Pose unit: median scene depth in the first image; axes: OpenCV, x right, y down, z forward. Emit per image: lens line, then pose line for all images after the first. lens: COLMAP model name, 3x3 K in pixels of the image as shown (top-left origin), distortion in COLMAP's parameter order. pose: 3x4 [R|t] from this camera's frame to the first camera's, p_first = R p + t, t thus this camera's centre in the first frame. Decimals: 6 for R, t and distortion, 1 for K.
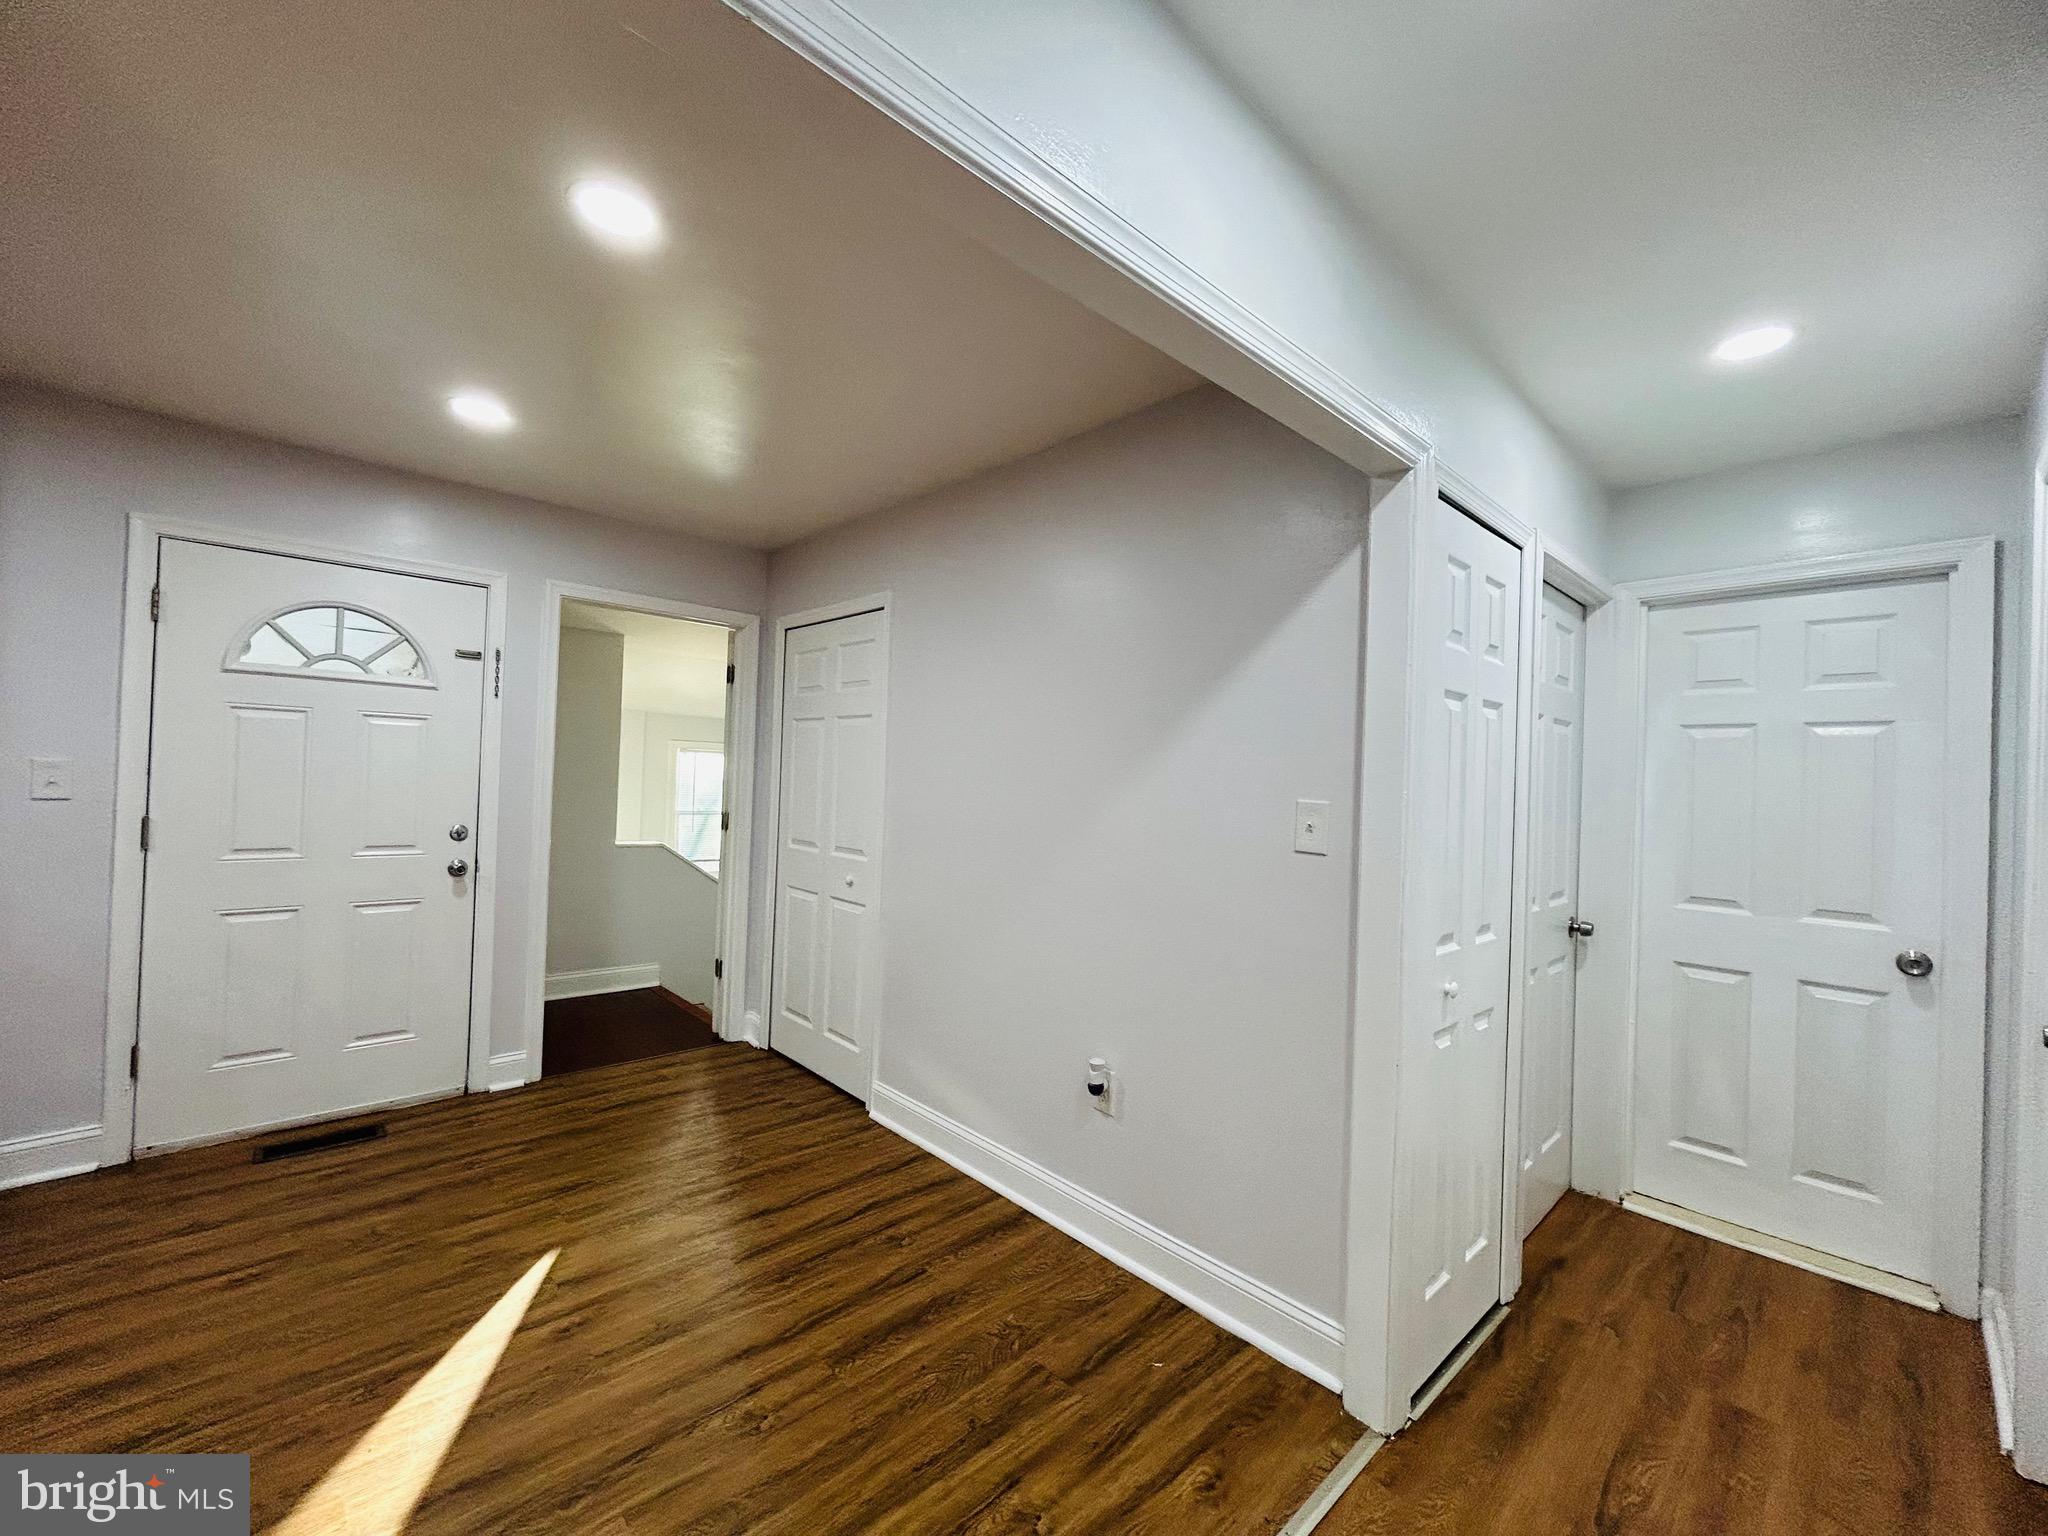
lens RADIAL K [[823.8, 0, 1024.0], [0, 823.8, 770.3], [0, 0, 1]] dist [-0.001171, 0.000733]
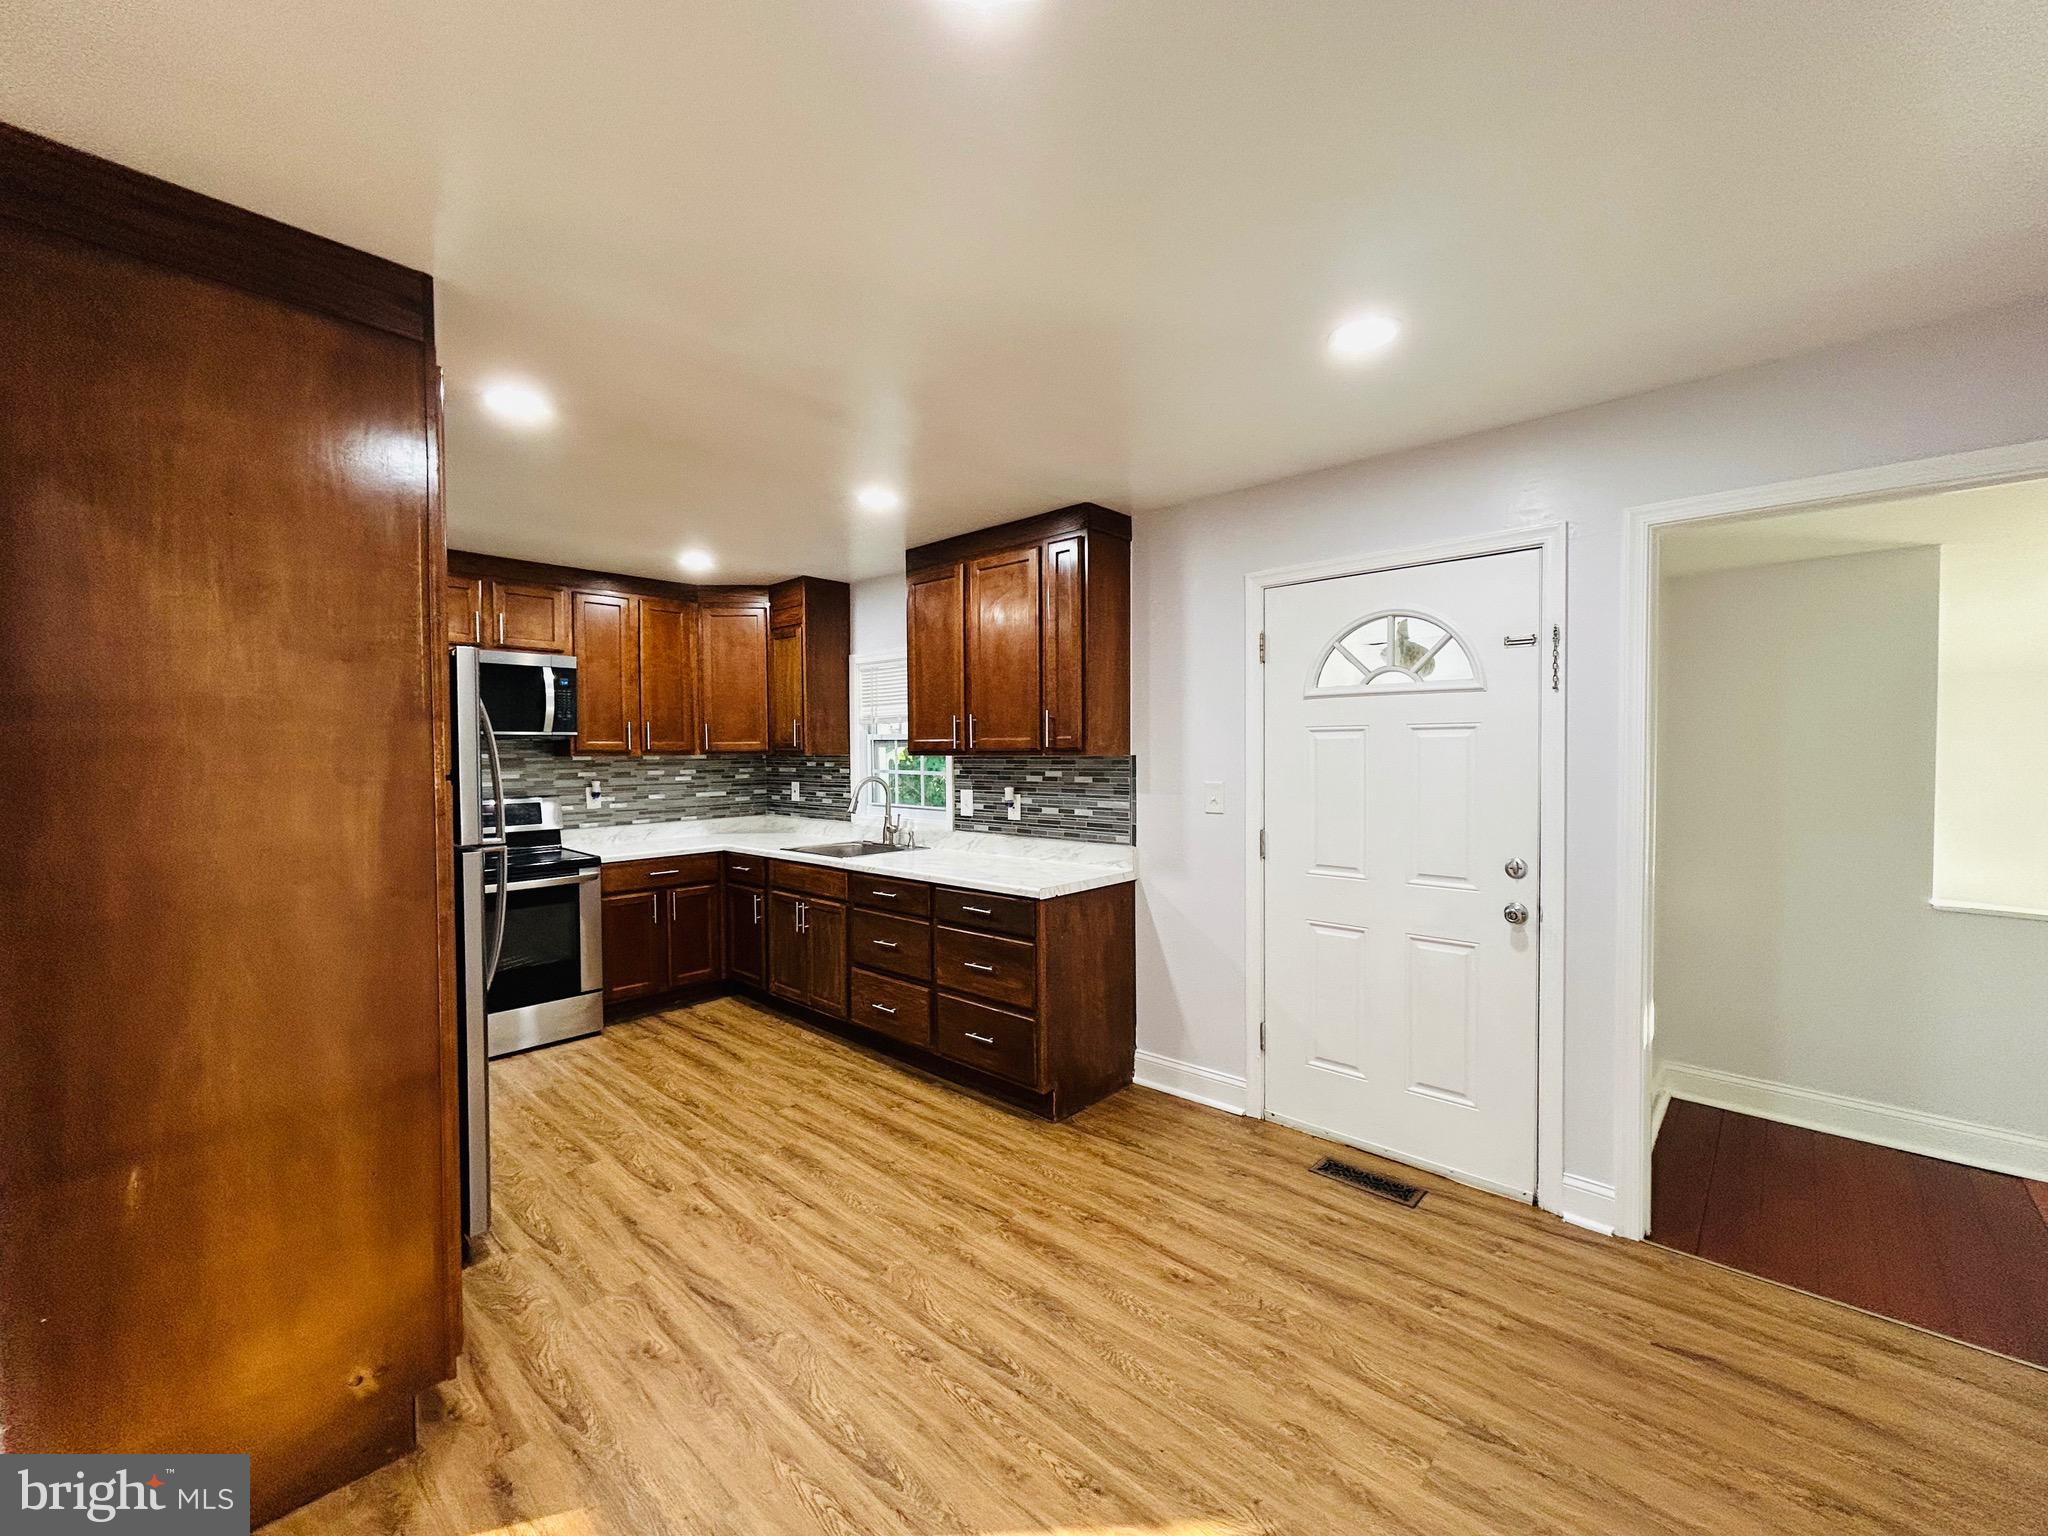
lens RADIAL K [[824.8, 0, 1021.6], [0, 824.8, 771.8], [0, 0, 1]] dist [-0.000366, 0.000475]
pose [[0.068215, -0.012225, -0.997596, 0.083893], [0.018845, 0.999762, -0.010963, -0.020205], [0.997493, -0.018052, 0.068429, 0.576882]]
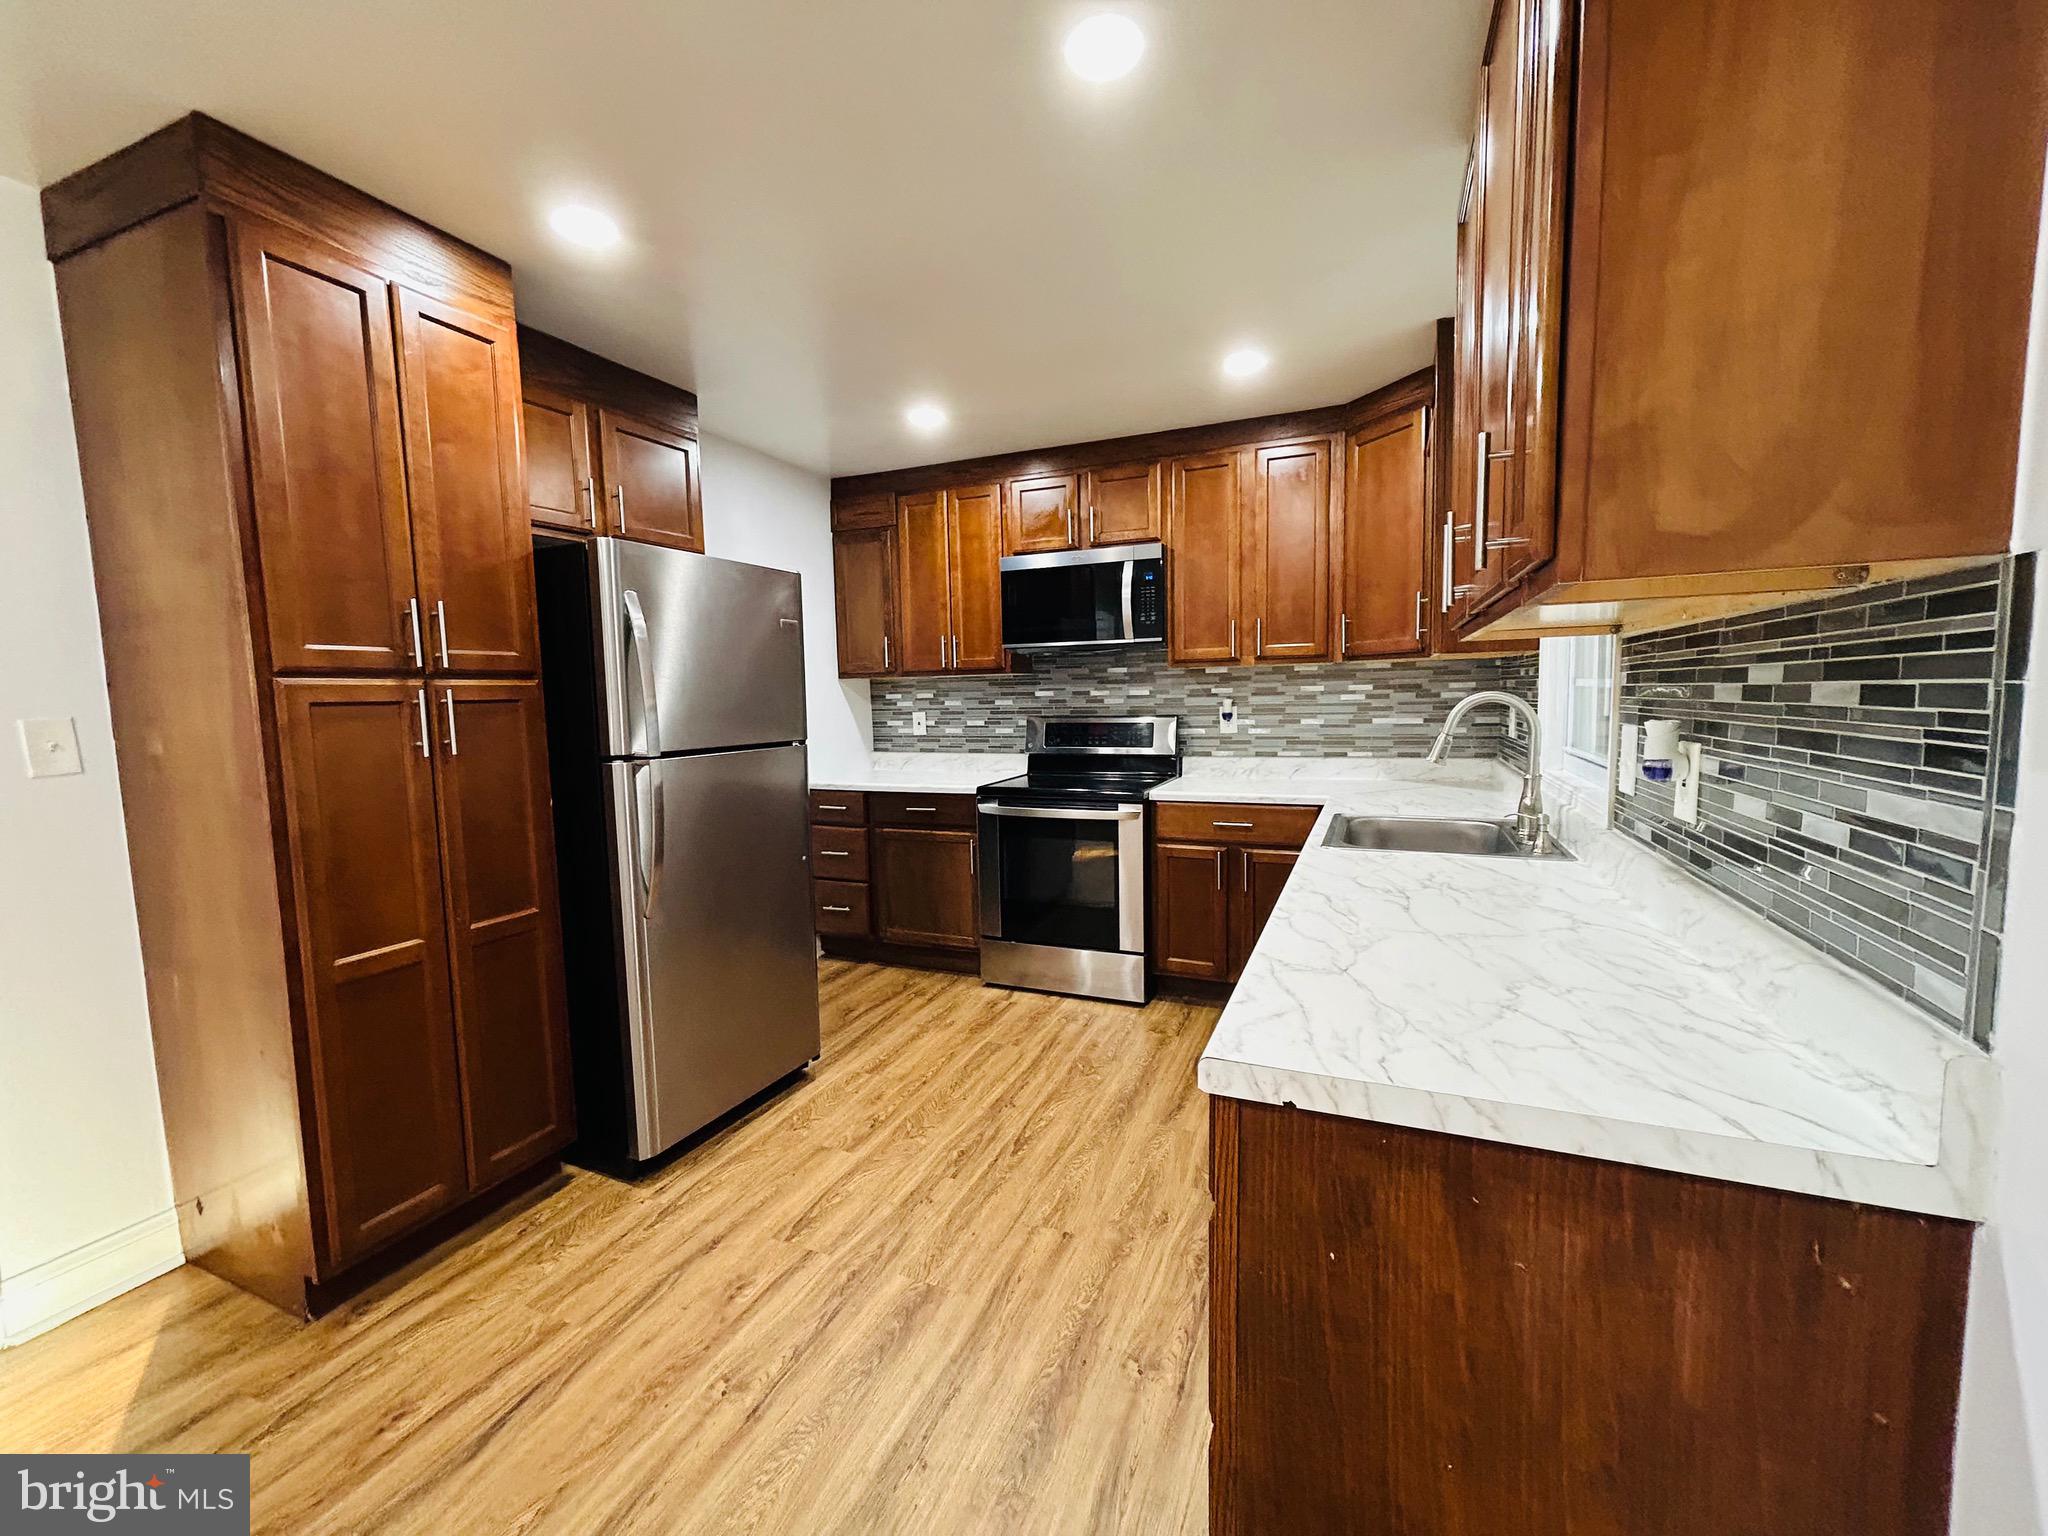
lens RADIAL K [[823.8, 0, 1024.0], [0, 823.8, 770.3], [0, 0, 1]] dist [-0.001171, 0.000733]
pose [[-0.917888, 0.019313, -0.396368, -0.861492], [-0.008941, 0.997555, 0.069312, -0.009791], [0.396738, 0.067165, -0.915471, 0.951609]]
